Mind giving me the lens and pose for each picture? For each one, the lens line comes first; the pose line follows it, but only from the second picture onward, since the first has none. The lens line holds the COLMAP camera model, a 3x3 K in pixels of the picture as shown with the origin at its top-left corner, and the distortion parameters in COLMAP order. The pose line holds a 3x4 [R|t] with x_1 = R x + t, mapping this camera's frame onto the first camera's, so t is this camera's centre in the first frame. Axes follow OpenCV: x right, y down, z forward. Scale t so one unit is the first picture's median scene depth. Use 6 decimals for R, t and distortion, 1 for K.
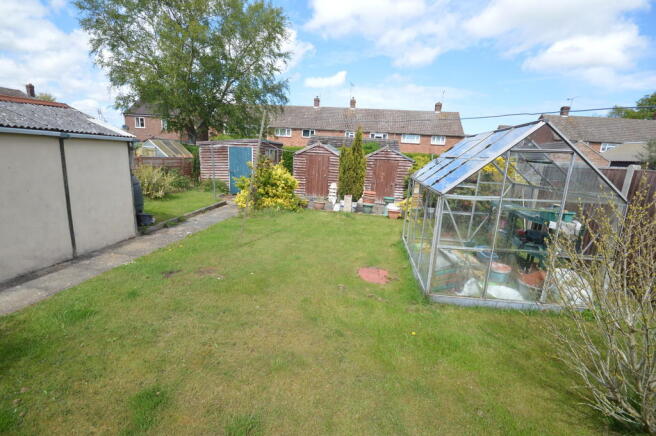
lens RADIAL K [[294.3, 0, 326.9], [0, 294.3, 220.3], [0, 0, 1]] dist [-0.001642, -0.001162]
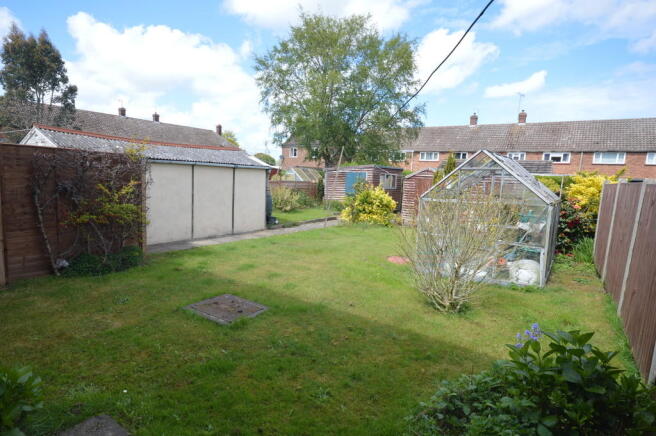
lens RADIAL K [[365.9, 0, 327.1], [0, 365.9, 219.1], [0, 0, 1]] dist [0.007450, 0.001093]
pose [[0.890472, 0.039760, -0.453298, 0.185119], [-0.094161, 0.990715, -0.098073, 0.057446], [0.445190, 0.130014, 0.885947, -0.203774]]
